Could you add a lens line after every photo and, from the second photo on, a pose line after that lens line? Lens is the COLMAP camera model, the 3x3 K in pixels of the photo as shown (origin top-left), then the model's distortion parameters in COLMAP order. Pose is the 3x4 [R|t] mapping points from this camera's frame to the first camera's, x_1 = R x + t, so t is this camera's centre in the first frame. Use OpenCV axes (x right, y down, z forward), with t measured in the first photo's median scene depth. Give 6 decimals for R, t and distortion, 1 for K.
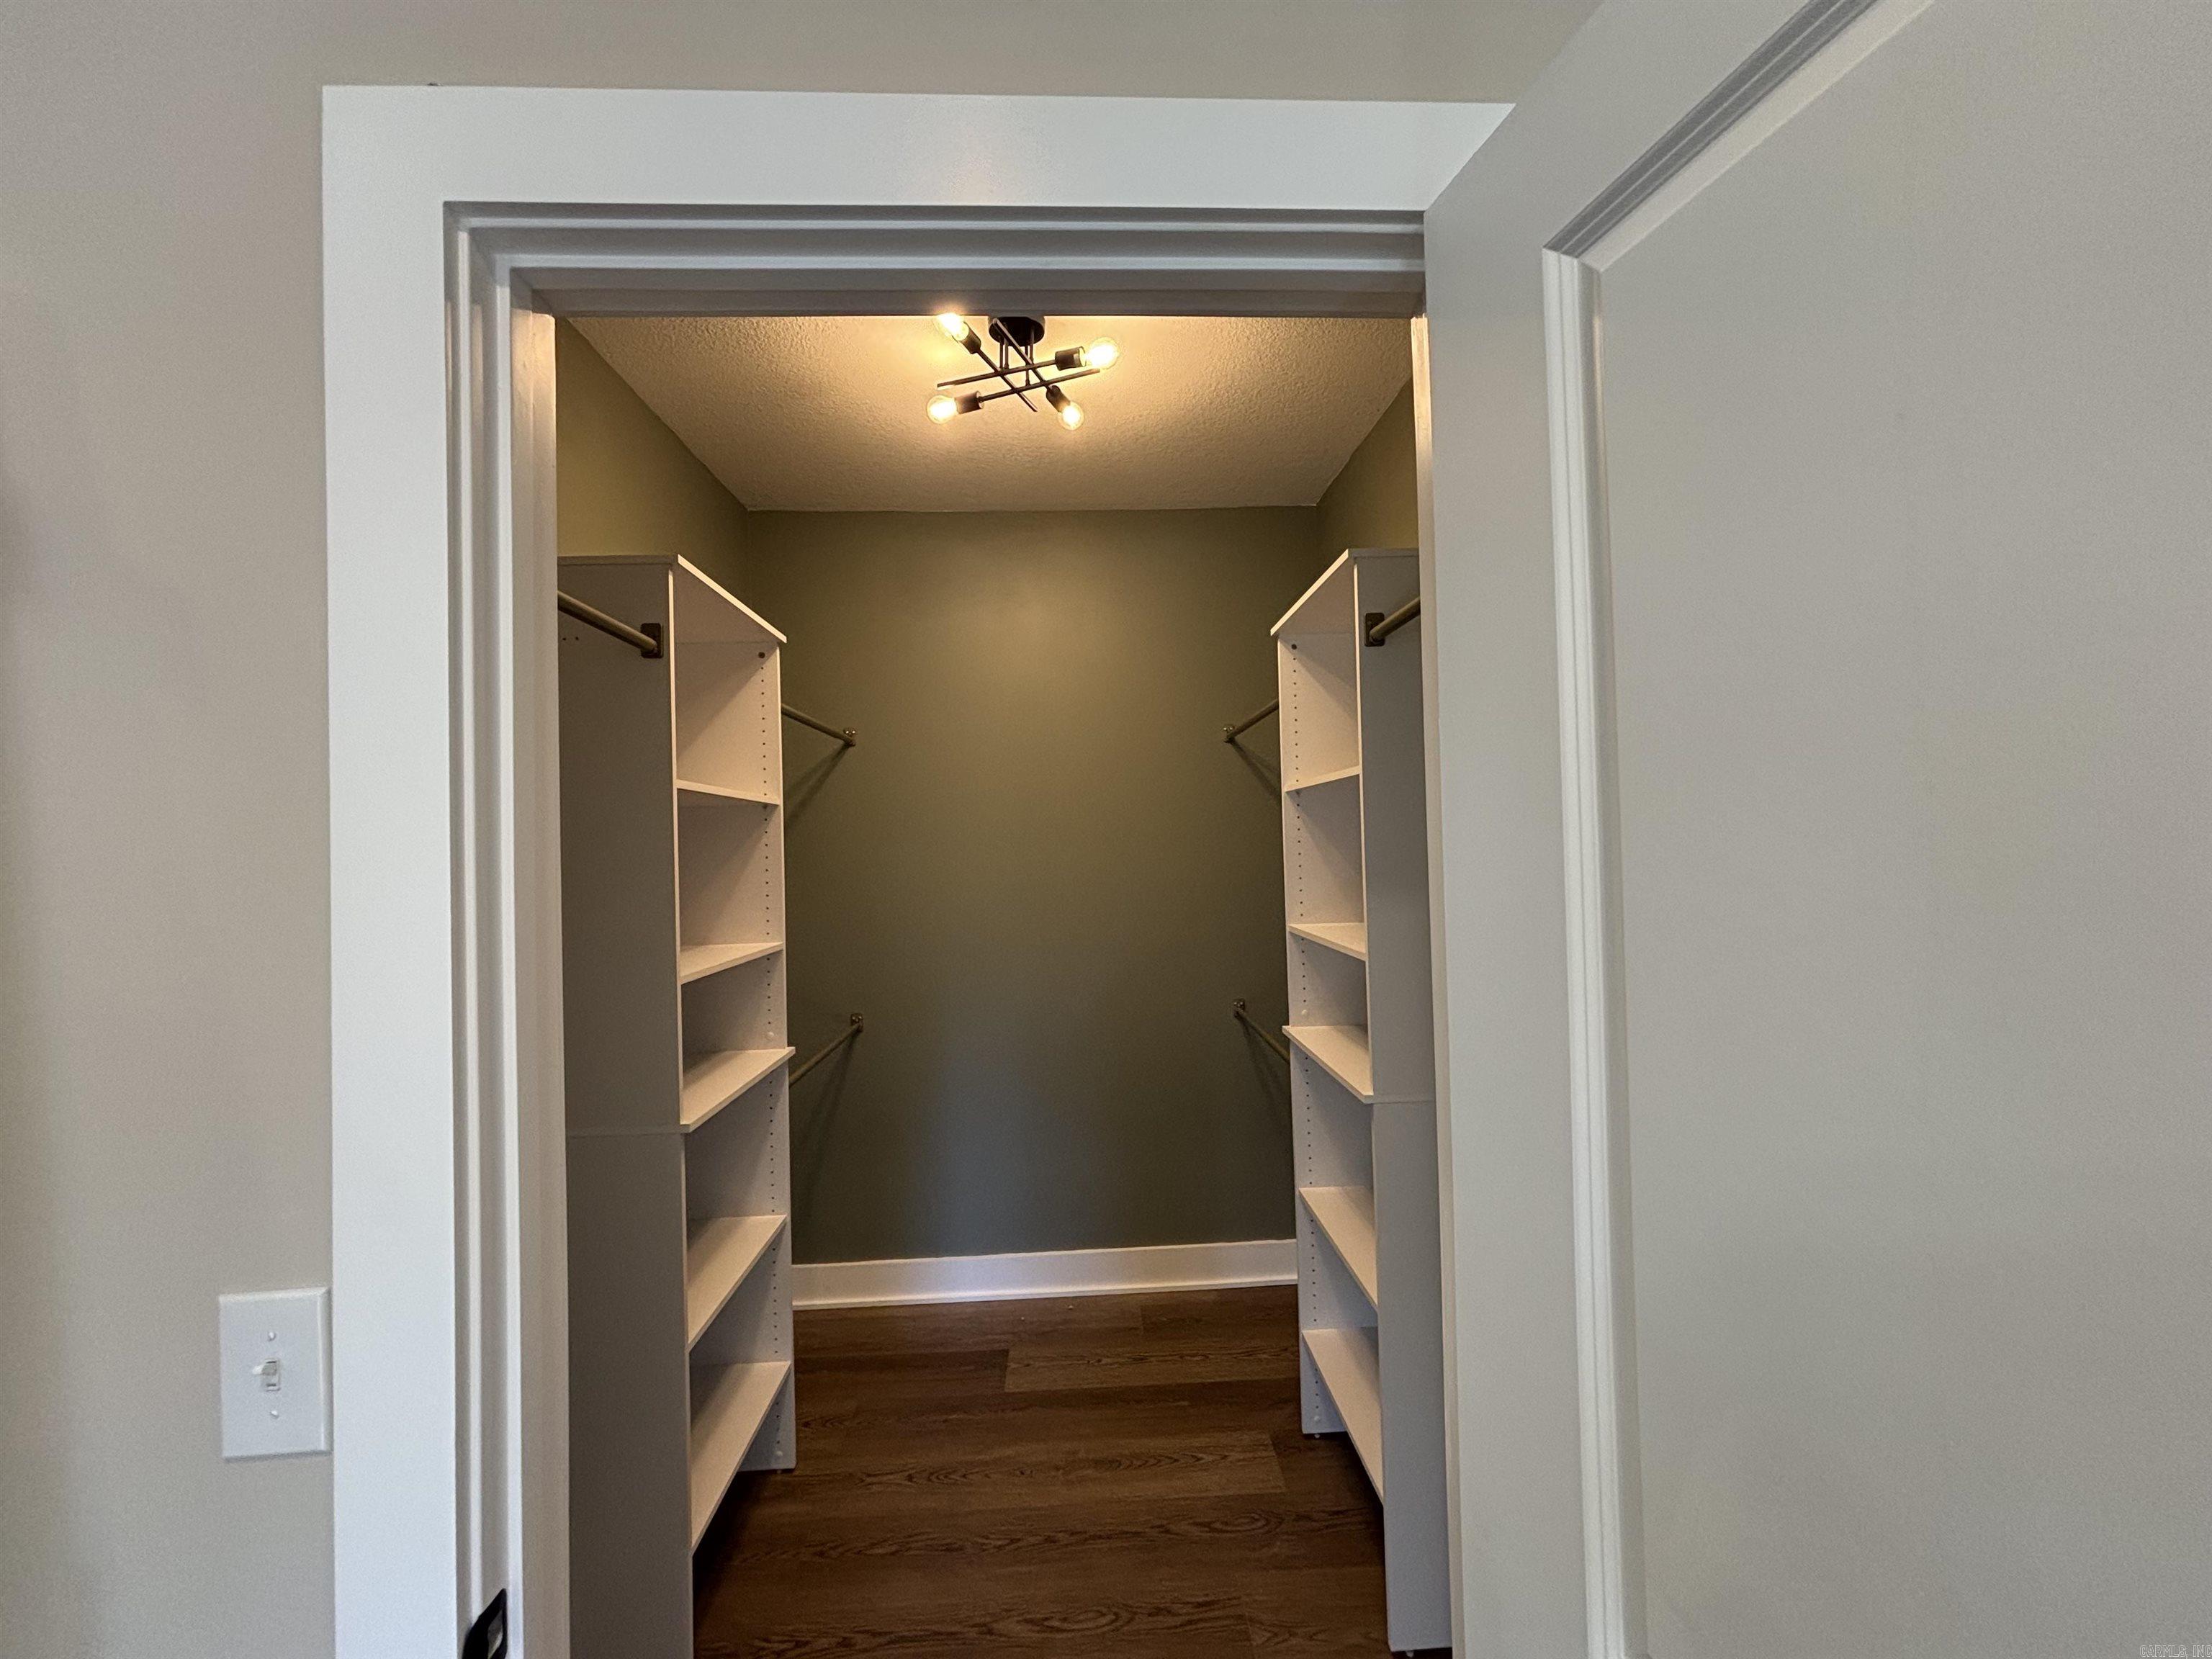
lens RADIAL K [[896.3, 0, 1112.3], [0, 896.3, 830.6], [0, 0, 1]] dist [0.000422, -0.000265]
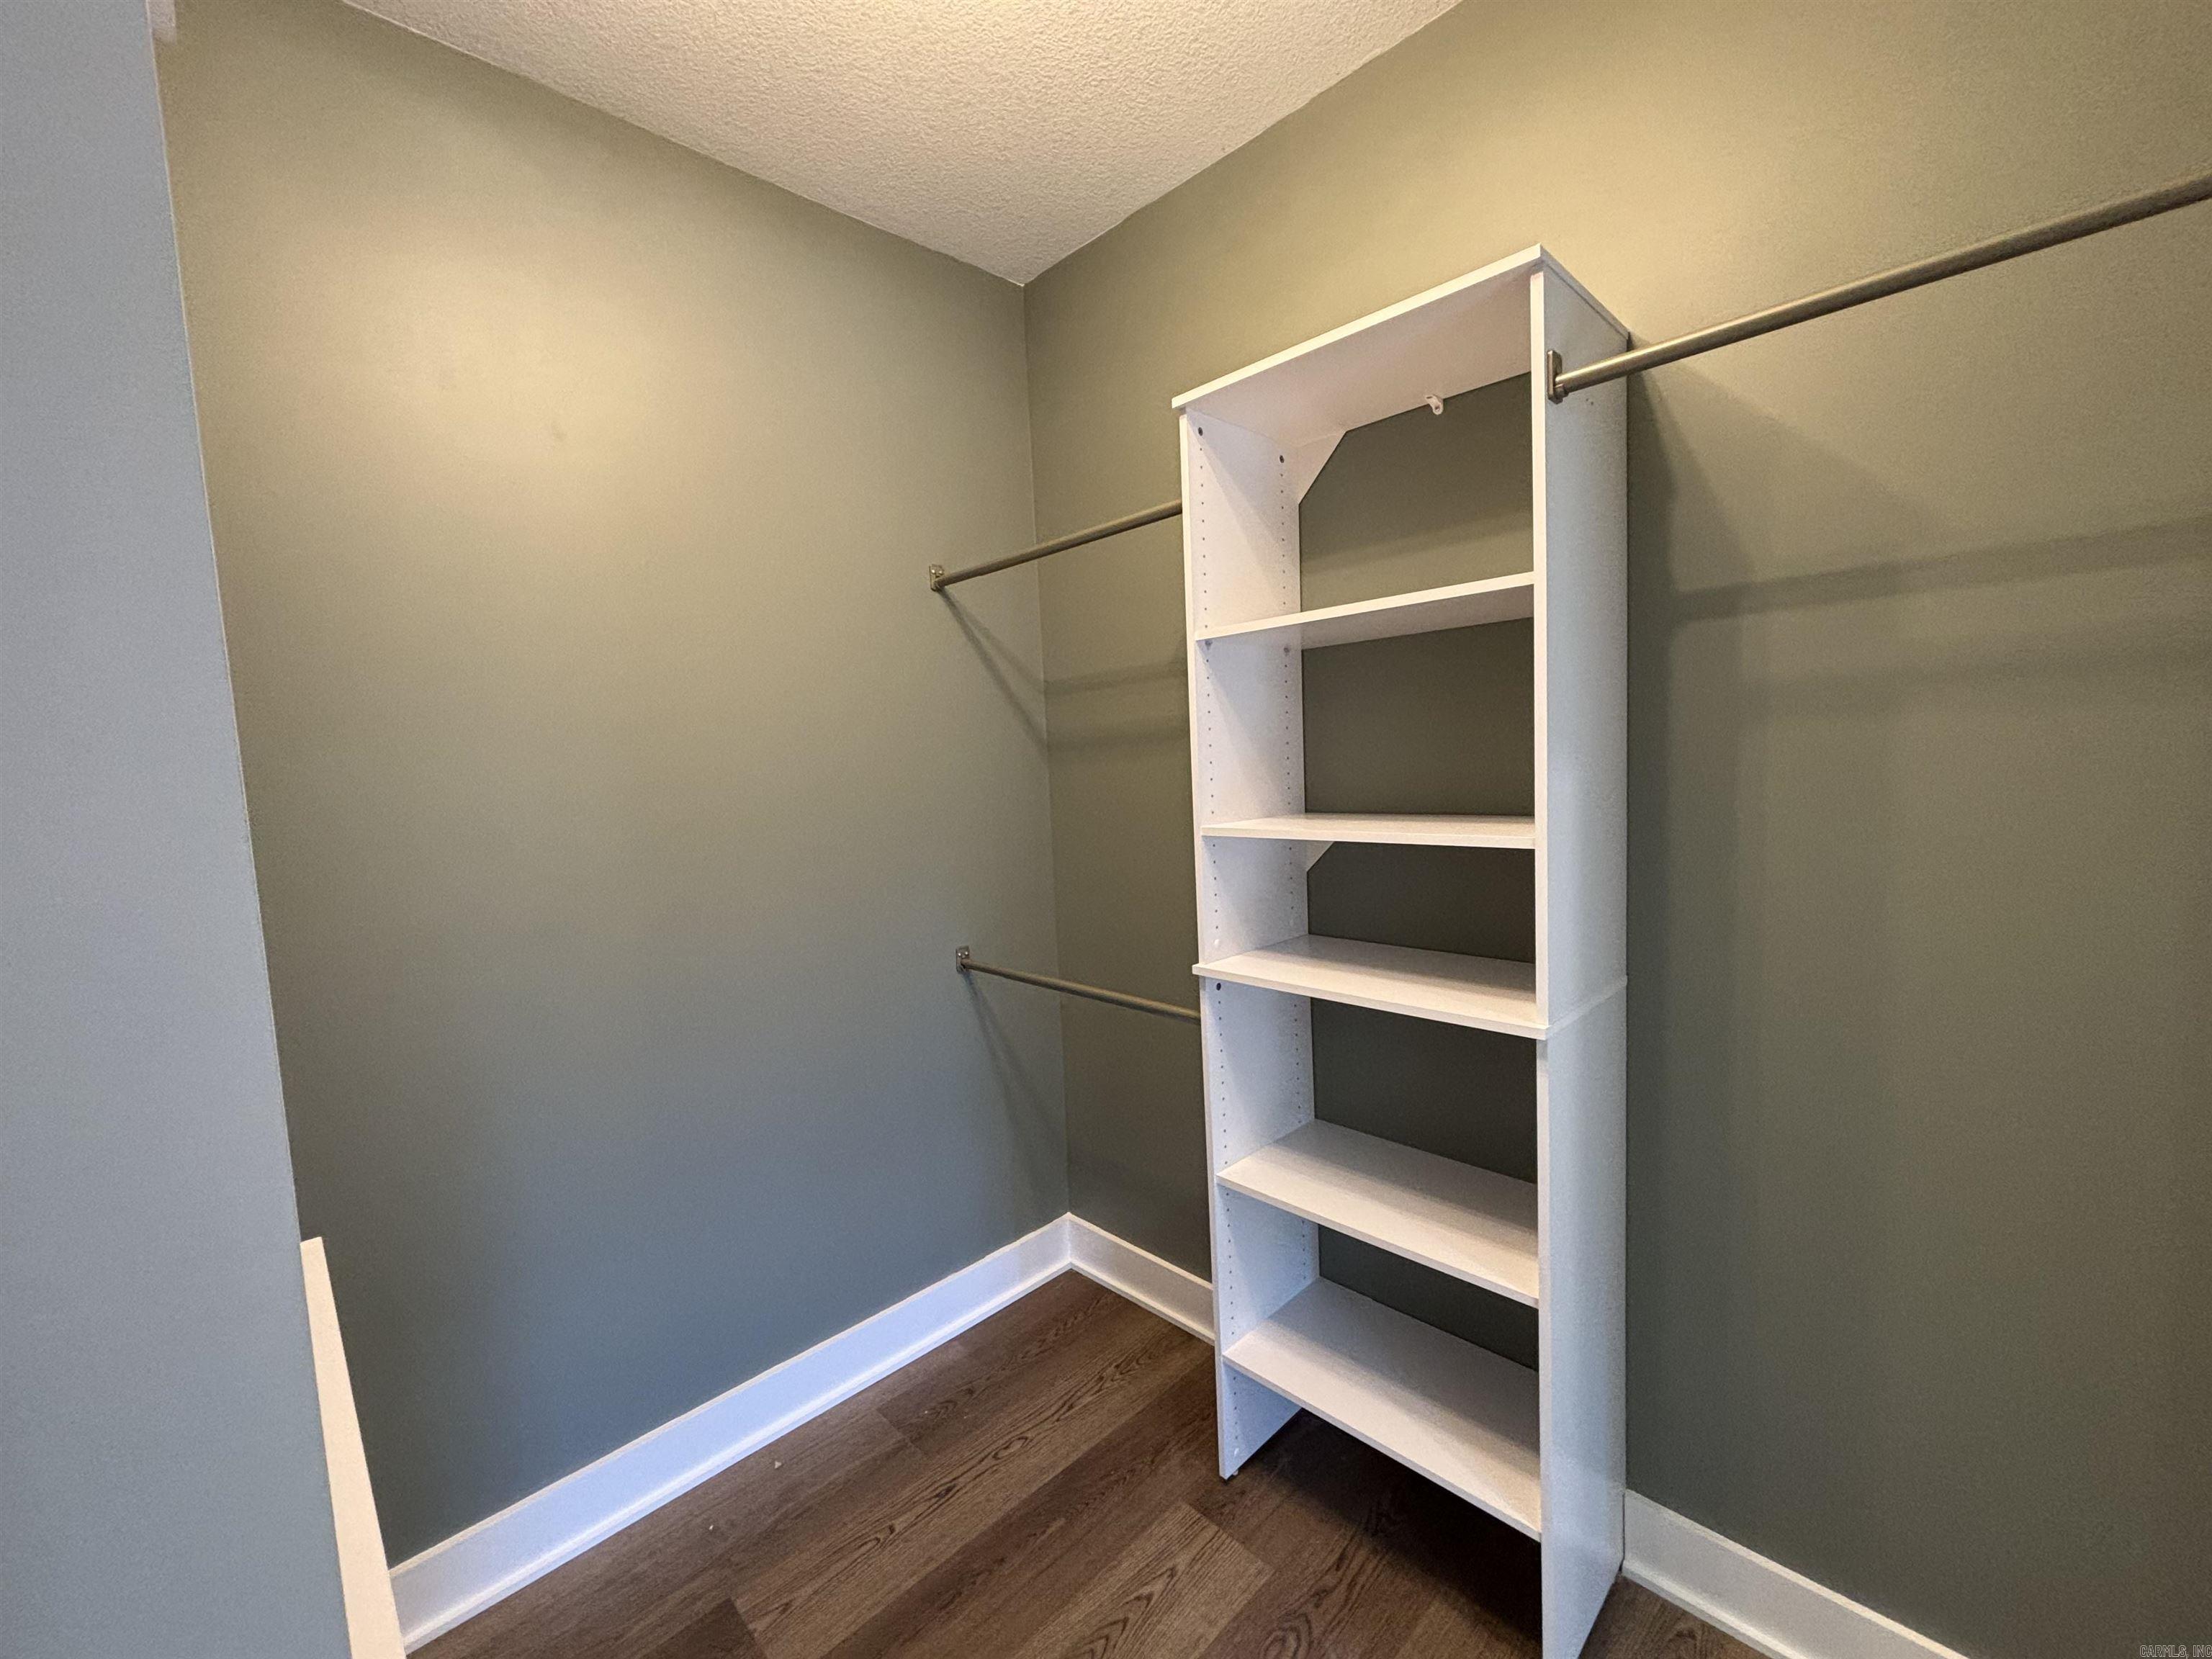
lens RADIAL K [[892.3, 0, 1104.6], [0, 892.3, 830.1], [0, 0, 1]] dist [0.001661, -0.000233]
pose [[0.754354, -0.066505, 0.653091, -0.328588], [0.022678, 0.996901, 0.075322, 0.051451], [-0.656076, -0.042009, 0.753524, 0.503249]]
